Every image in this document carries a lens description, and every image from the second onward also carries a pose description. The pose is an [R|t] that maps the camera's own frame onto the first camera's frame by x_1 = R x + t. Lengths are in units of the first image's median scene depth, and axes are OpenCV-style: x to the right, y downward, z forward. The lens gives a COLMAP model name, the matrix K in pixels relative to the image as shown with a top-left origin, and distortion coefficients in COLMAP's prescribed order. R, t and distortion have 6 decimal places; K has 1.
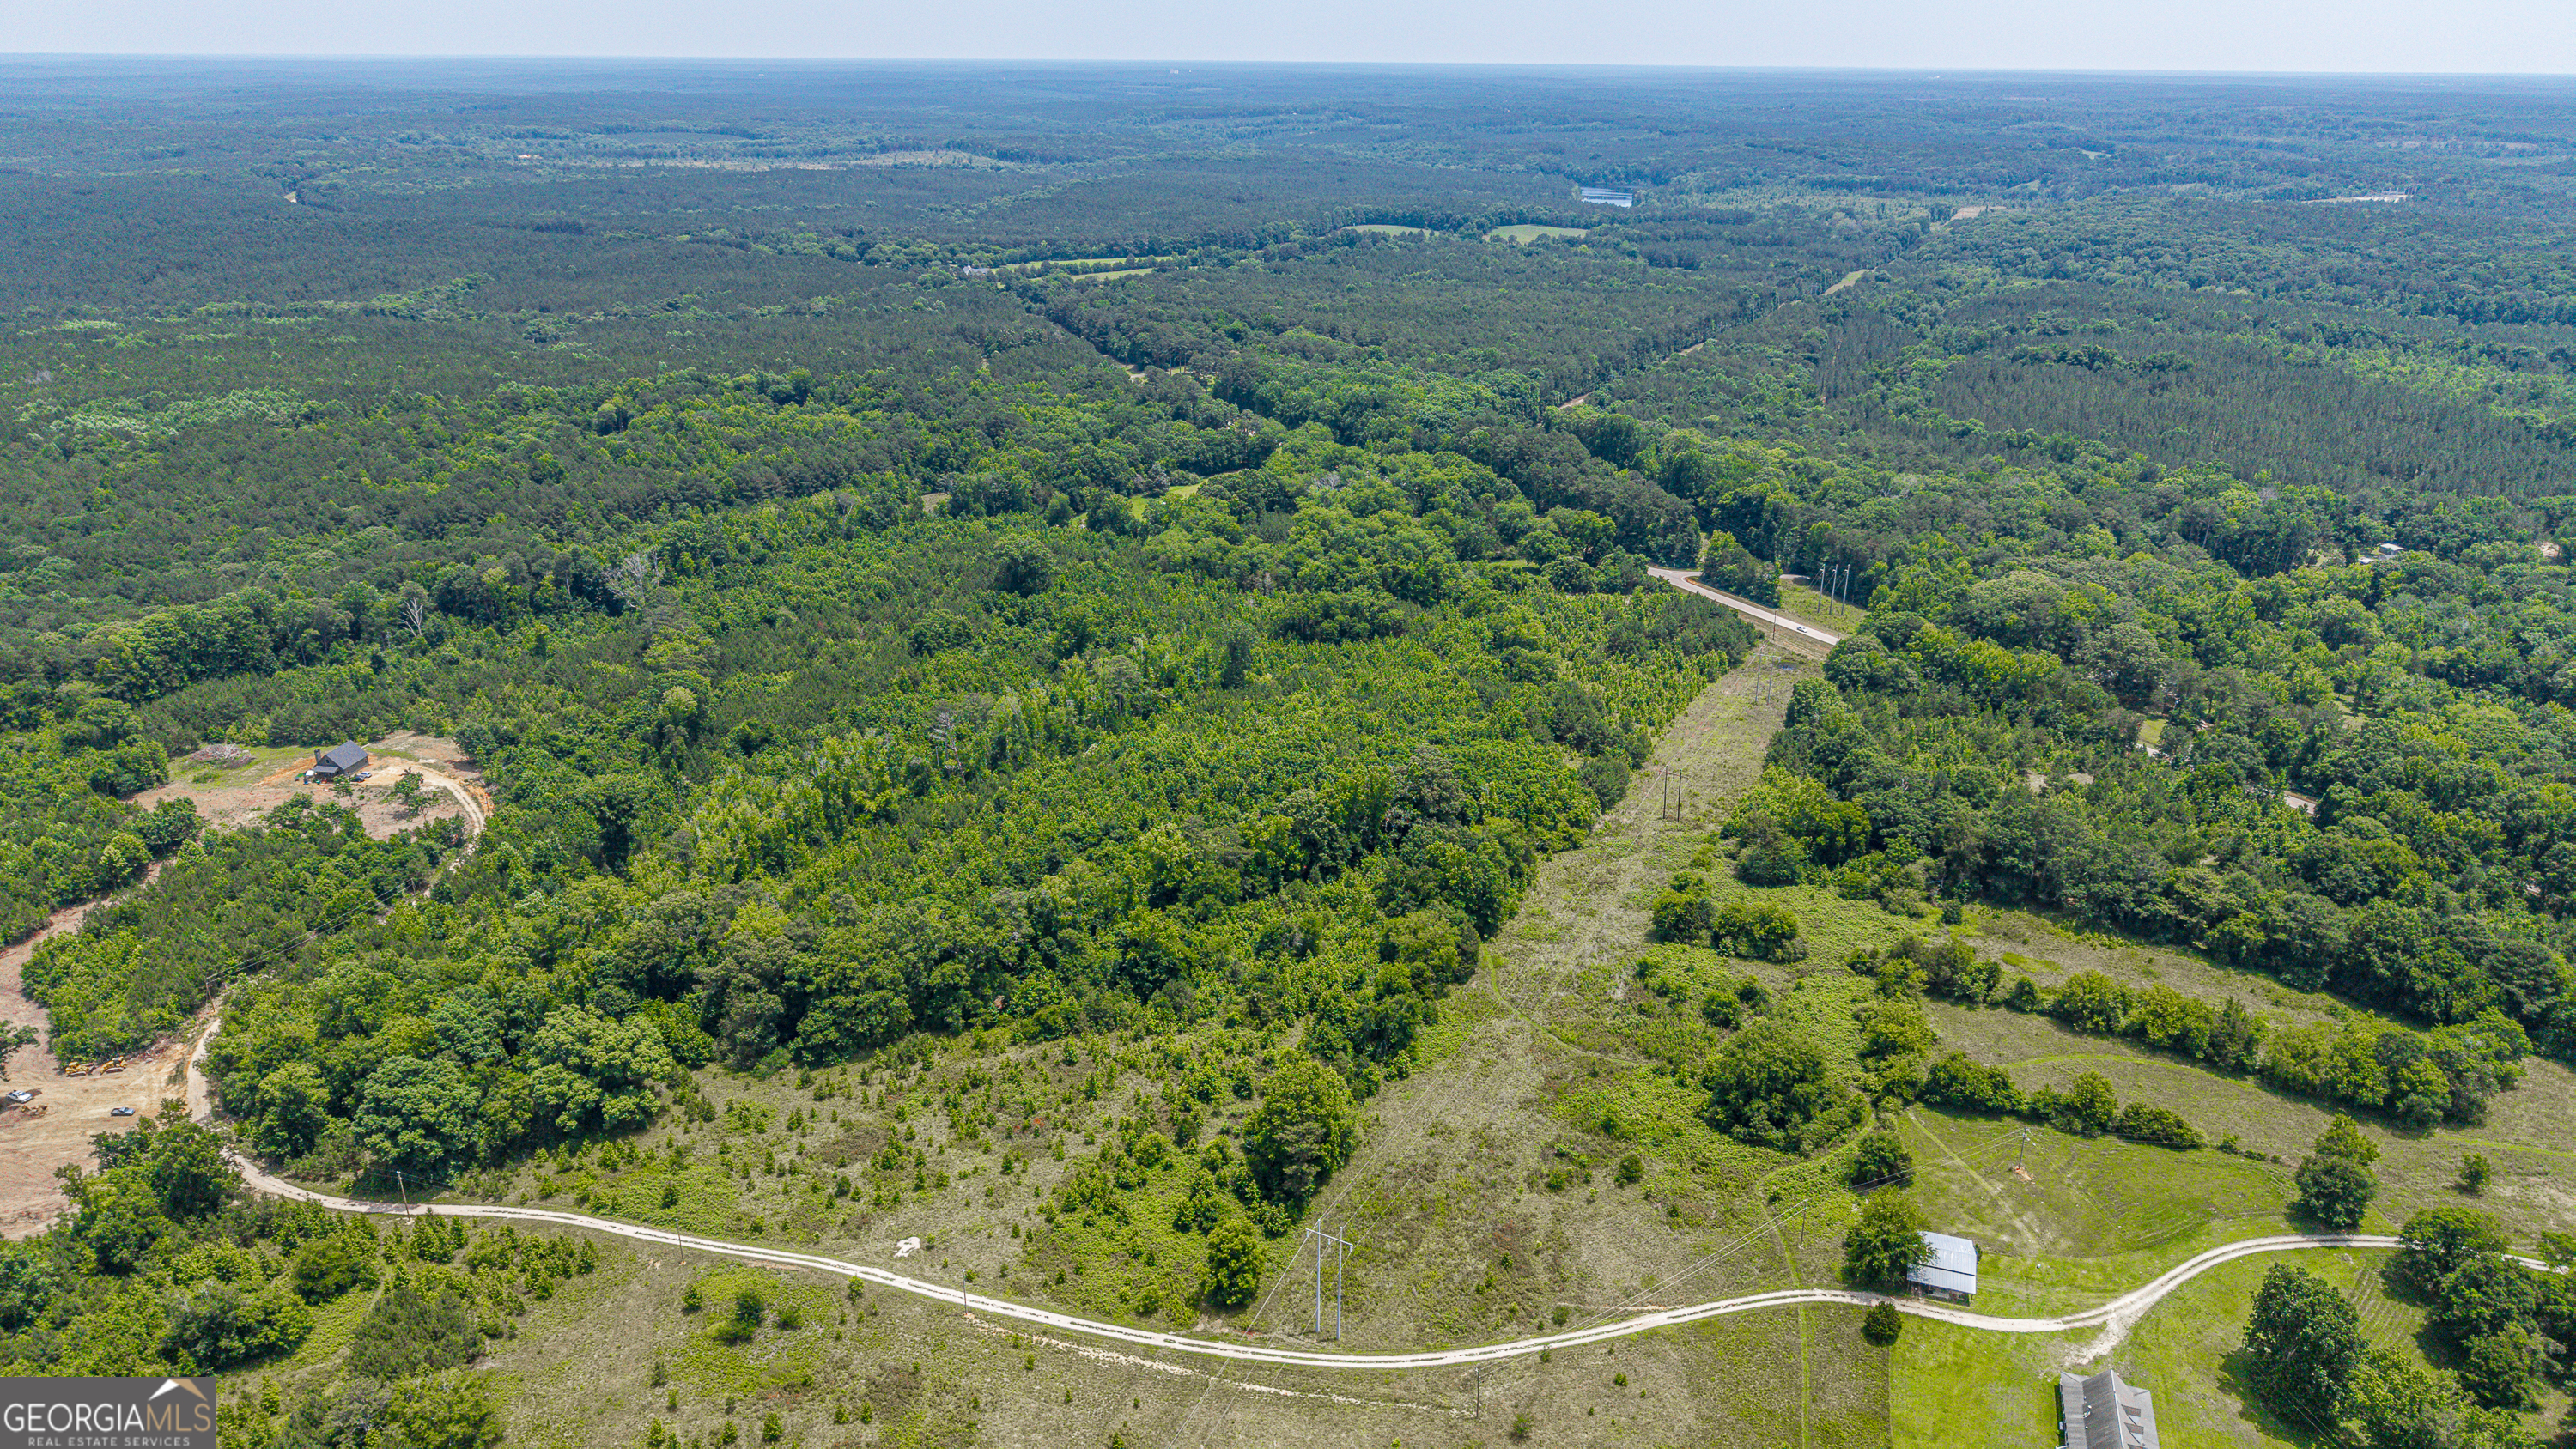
lens RADIAL K [[1745.9, 0, 1298.4], [0, 1745.9, 723.1], [0, 0, 1]] dist [0.028880, -0.040317]
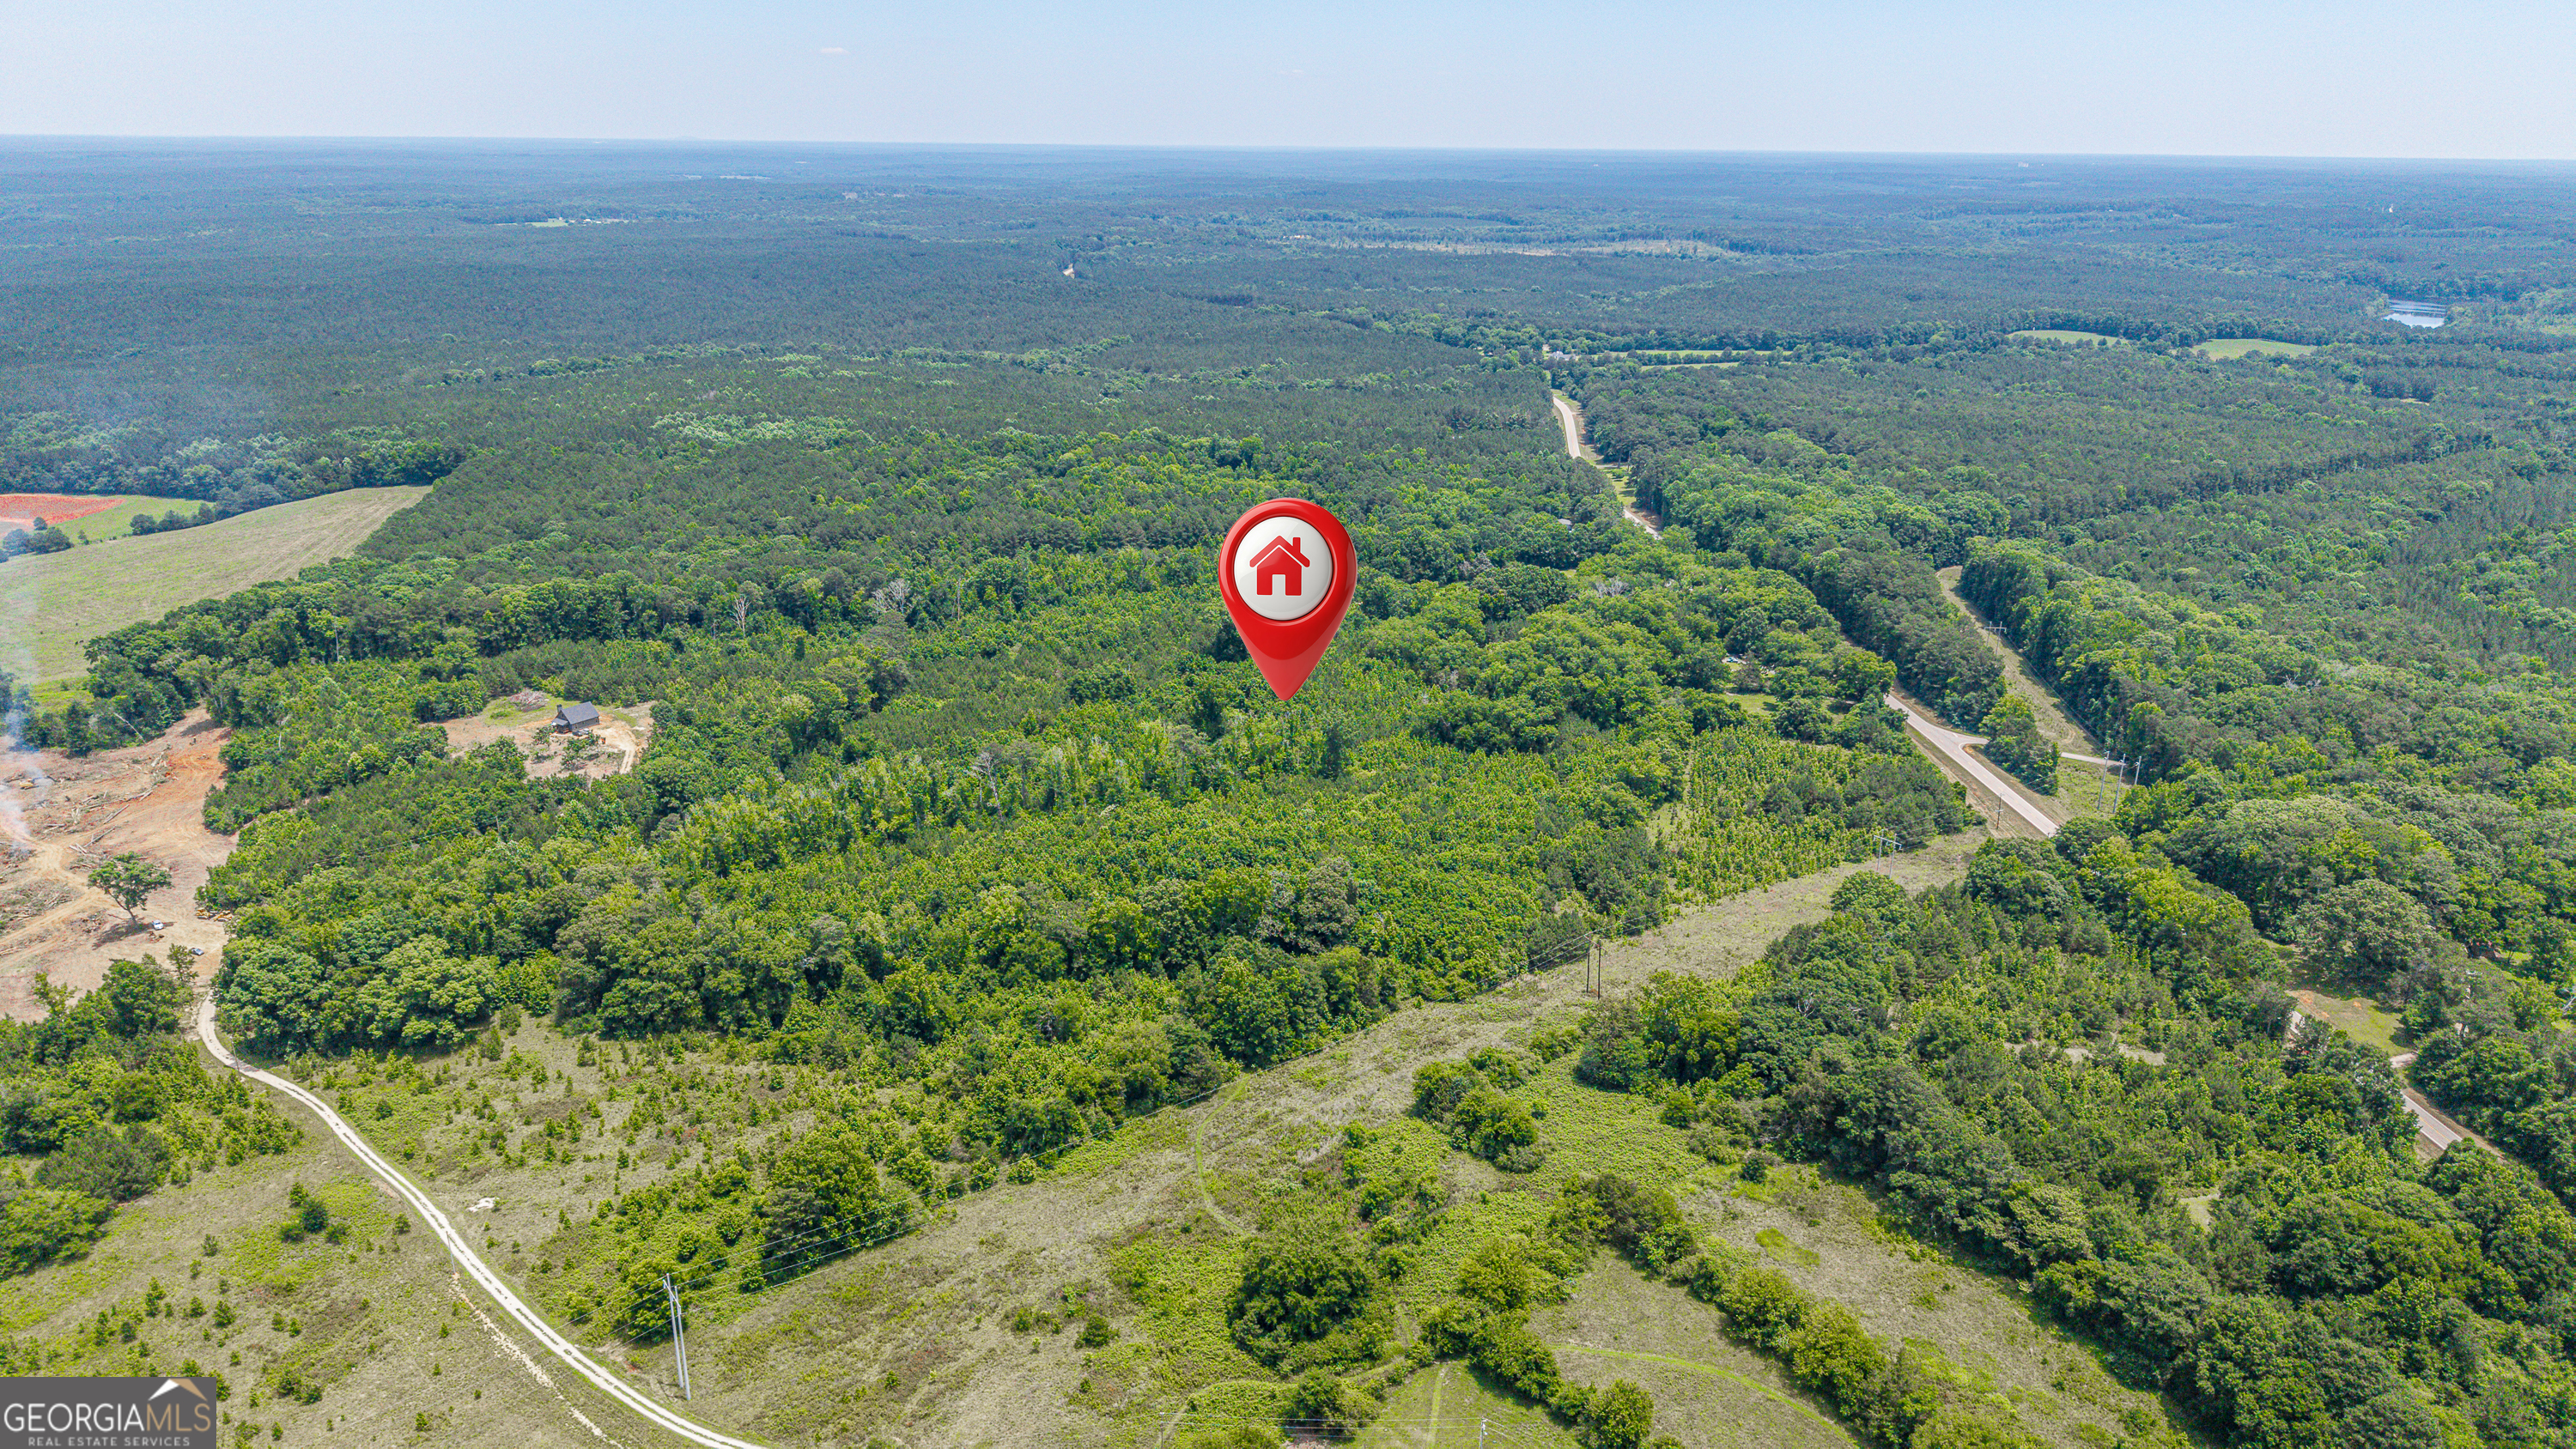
lens RADIAL K [[1745.9, 0, 1298.4], [0, 1745.9, 723.1], [0, 0, 1]] dist [0.028880, -0.040317]
pose [[0.892586, 0.143884, -0.427302, 0.435729], [-0.163733, 0.986456, -0.009853, -0.046688], [0.420097, 0.078758, 0.904055, 0.131903]]
